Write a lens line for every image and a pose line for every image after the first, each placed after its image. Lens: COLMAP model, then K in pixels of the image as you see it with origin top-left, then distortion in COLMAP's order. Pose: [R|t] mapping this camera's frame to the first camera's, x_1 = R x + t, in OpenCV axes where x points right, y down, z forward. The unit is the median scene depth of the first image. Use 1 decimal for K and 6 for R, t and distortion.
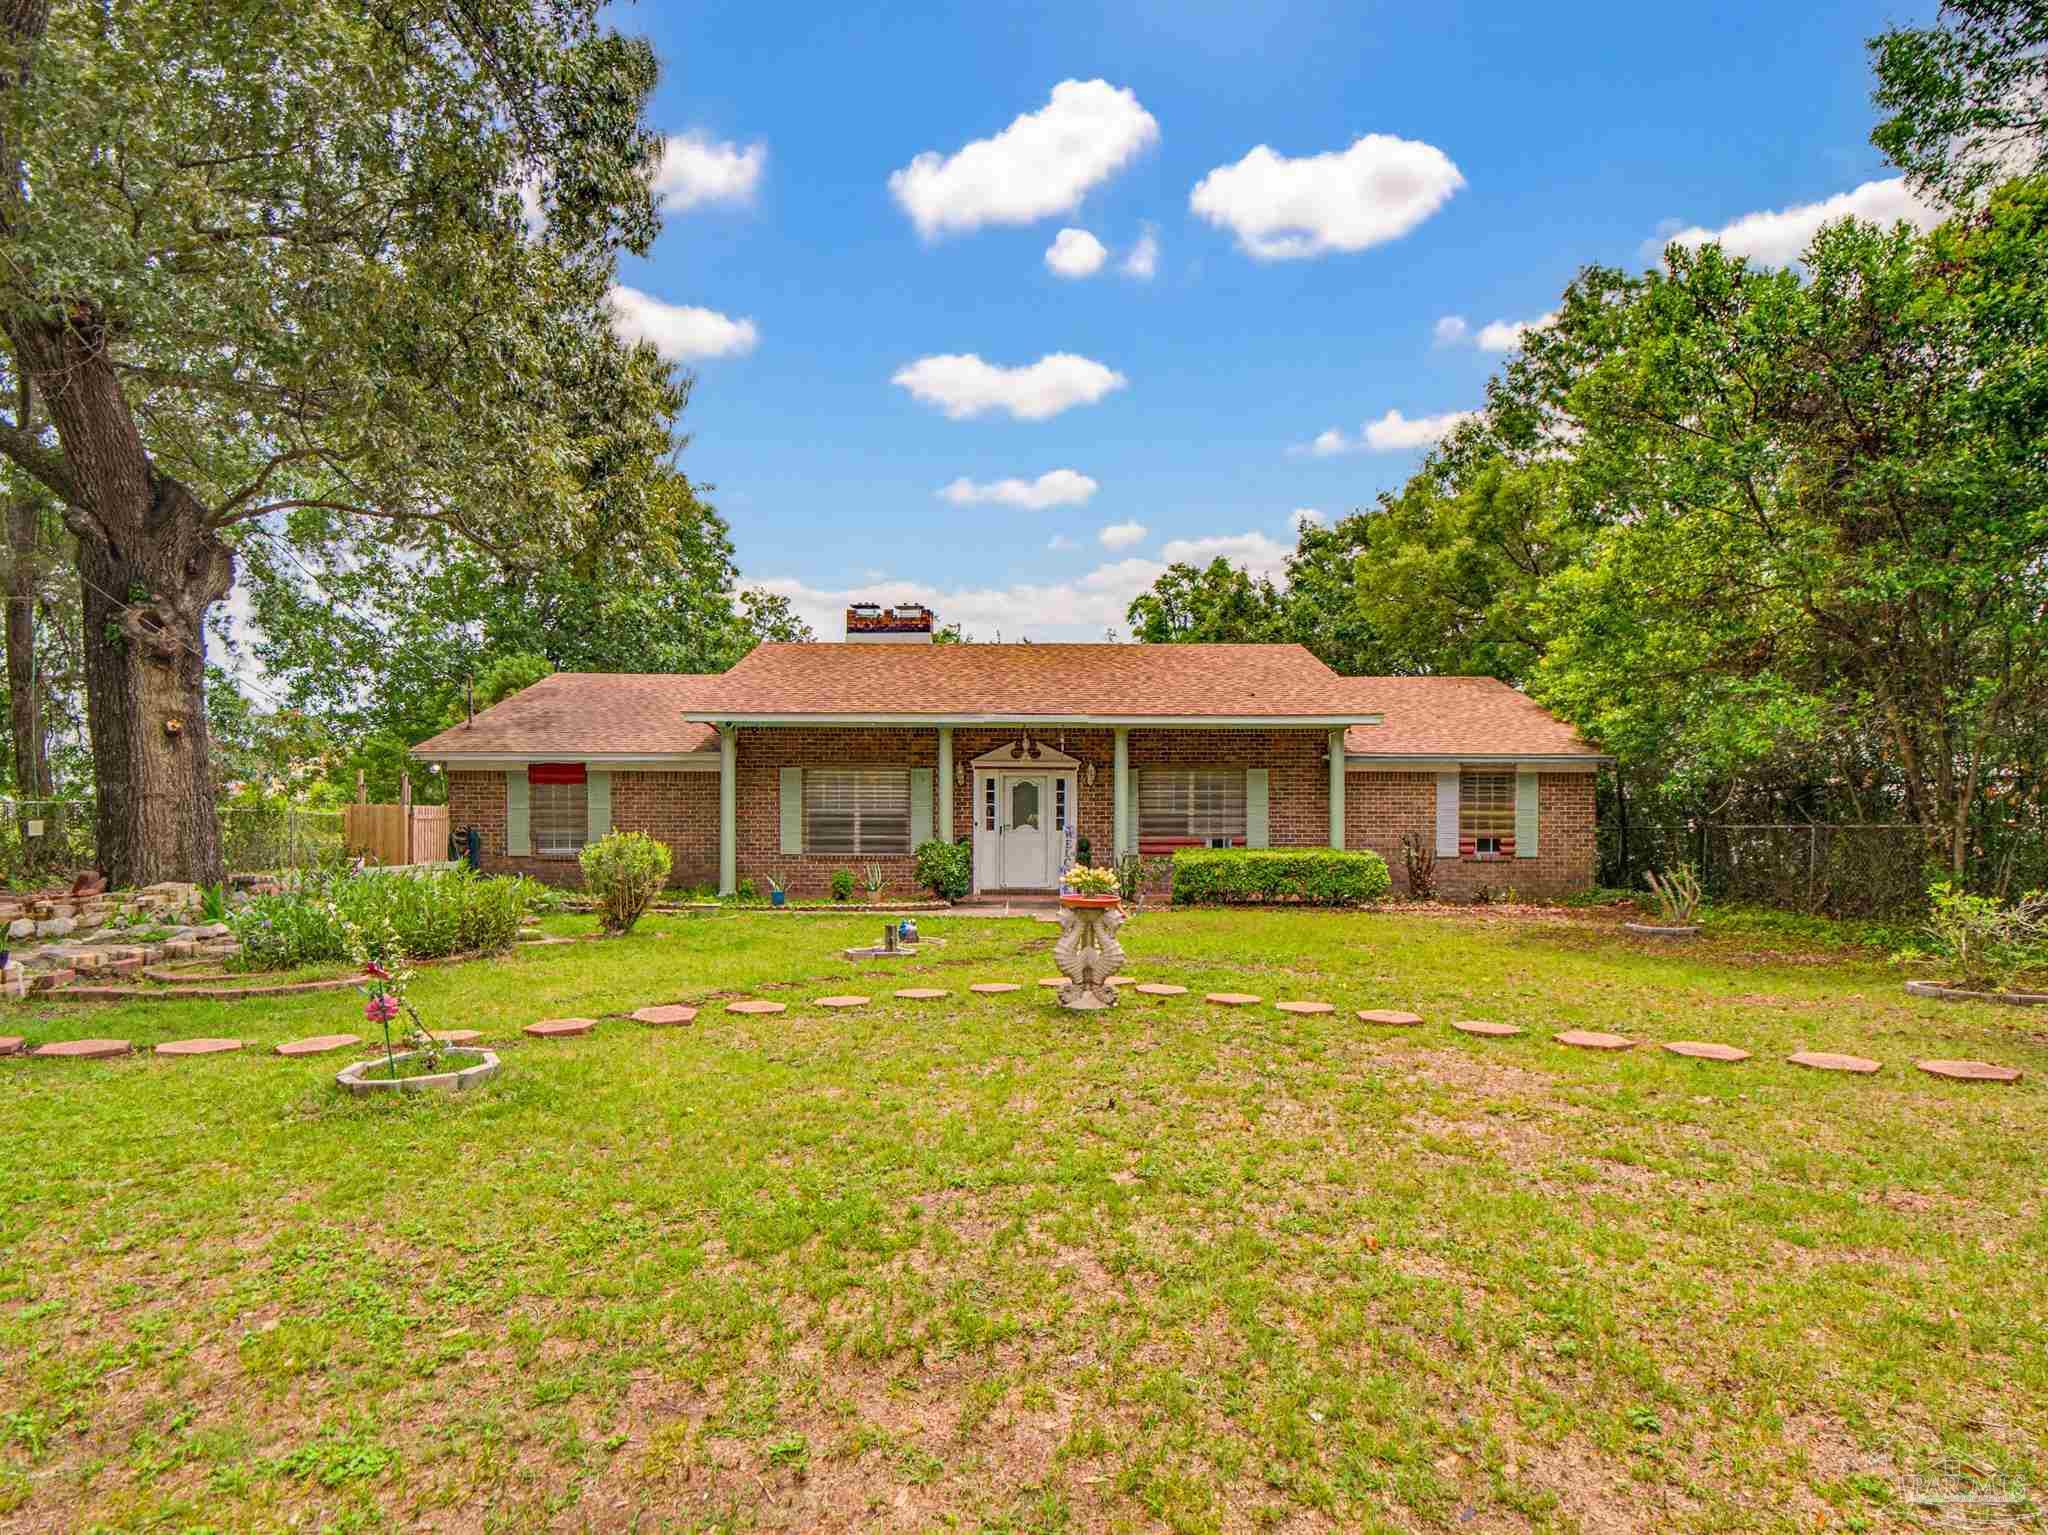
lens RADIAL K [[1067.7, 0, 1024.0], [0, 1067.7, 767.5], [0, 0, 1]] dist [0.013322, 0.000099]
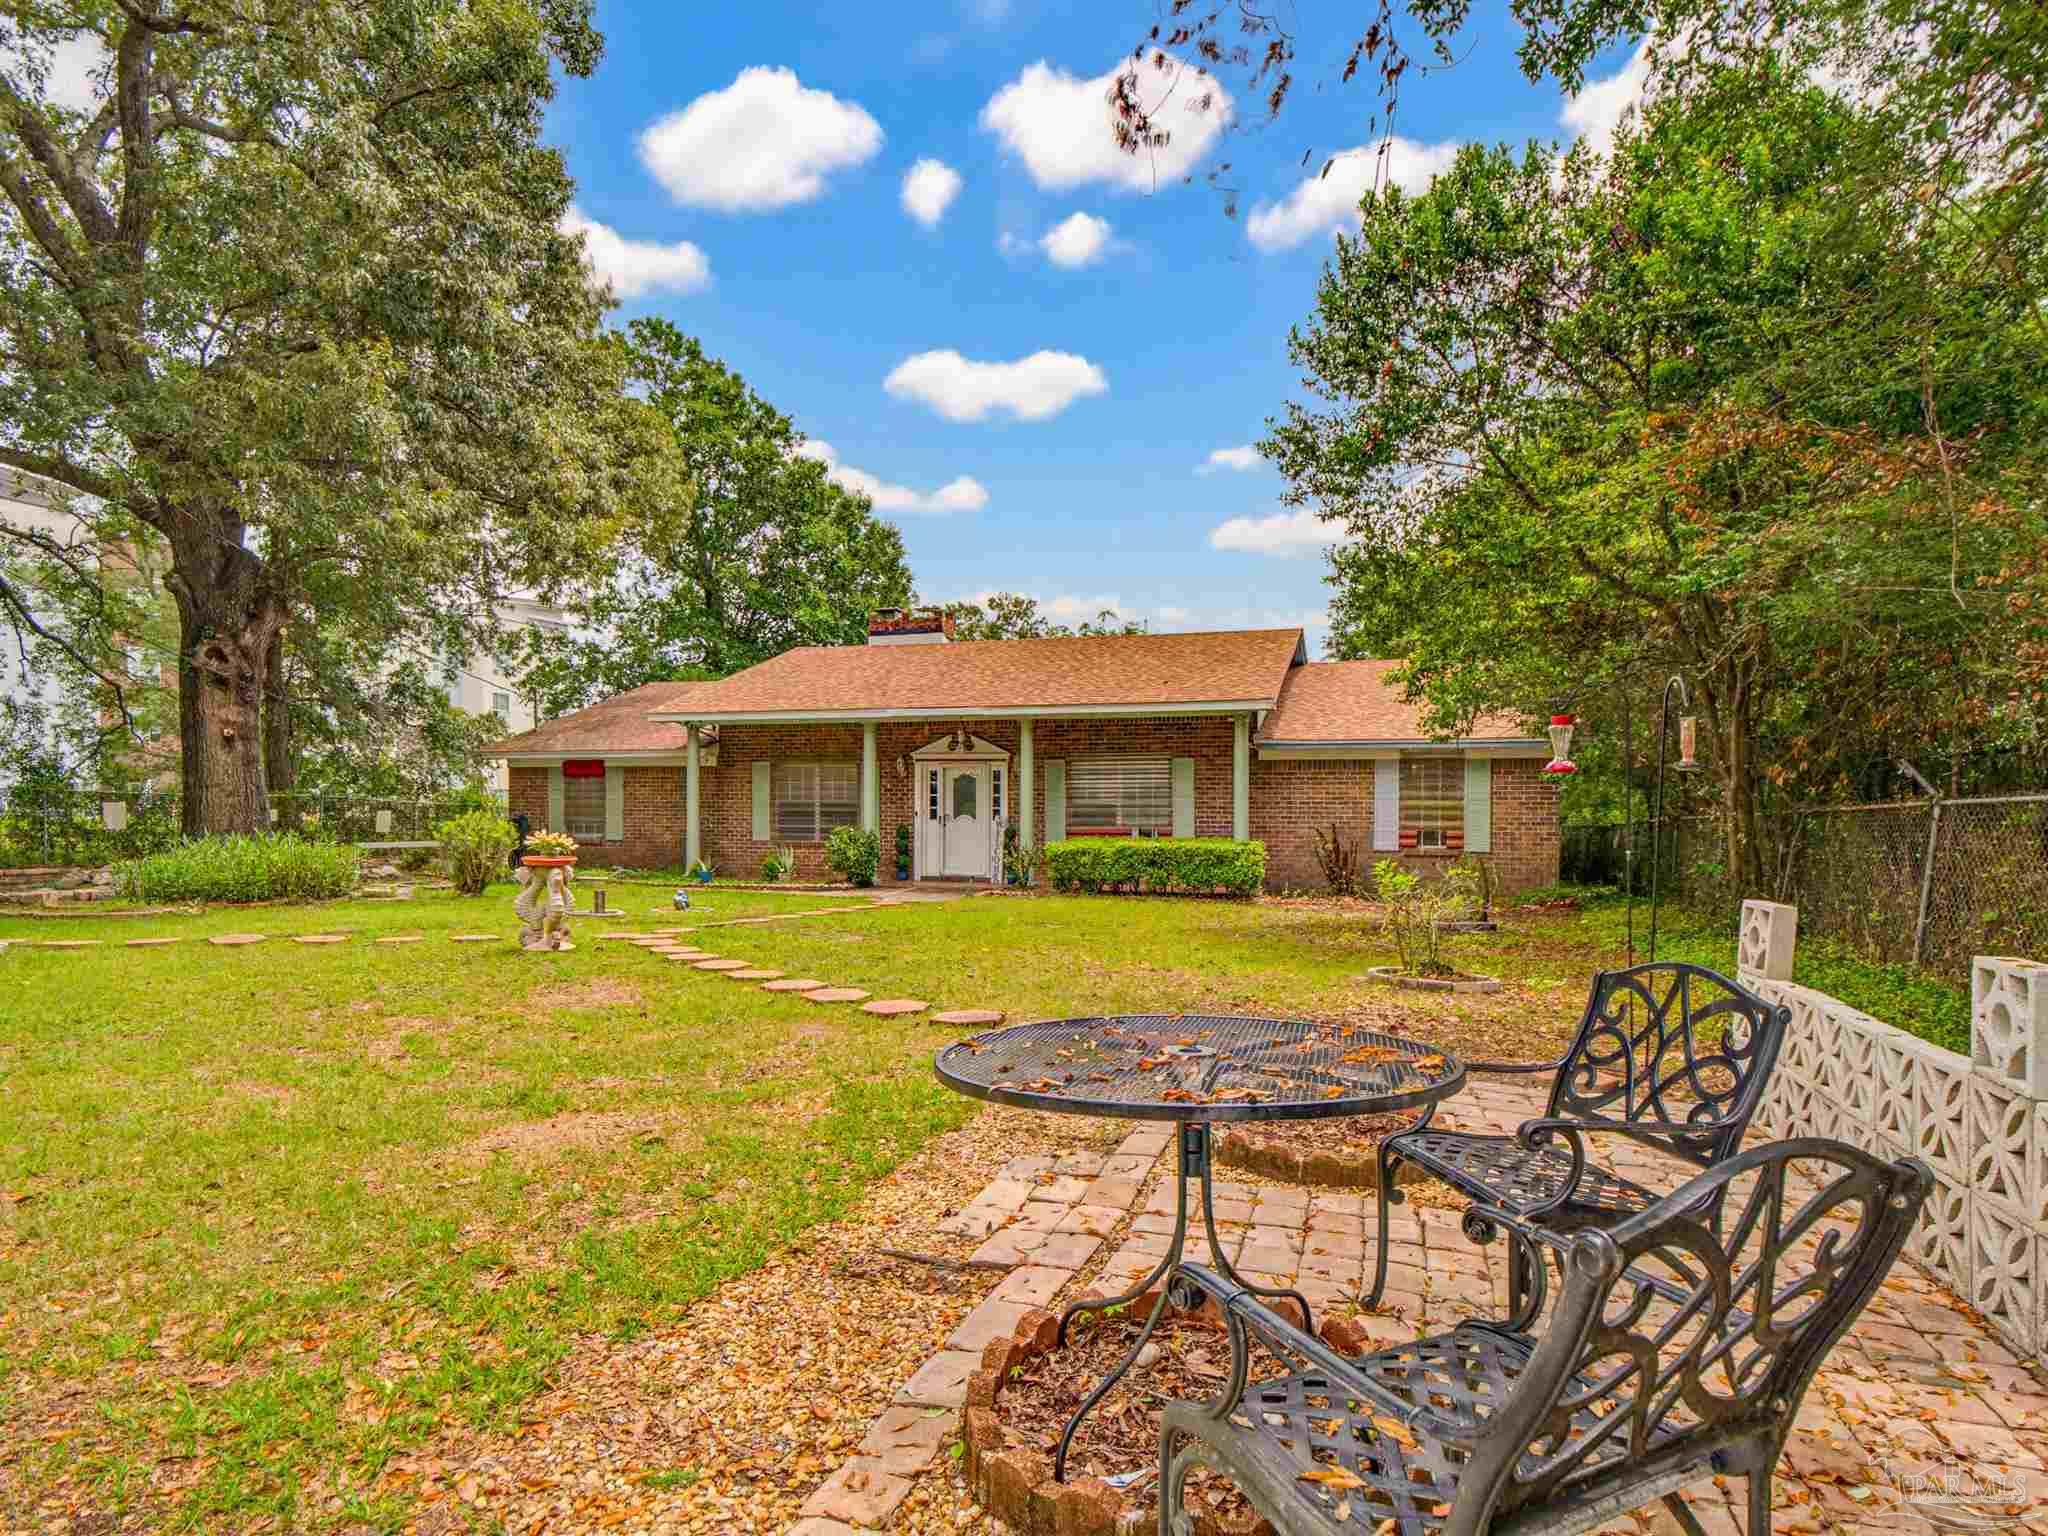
lens RADIAL K [[1087.9, 0, 1024.0], [0, 1087.9, 768.0], [0, 0, 1]] dist [0.000061, -0.000313]
pose [[0.957603, -0.008816, -0.287955, 0.365753], [0.008903, 0.999960, -0.001008, 0.010080], [0.287953, -0.001598, 0.957643, 0.003985]]
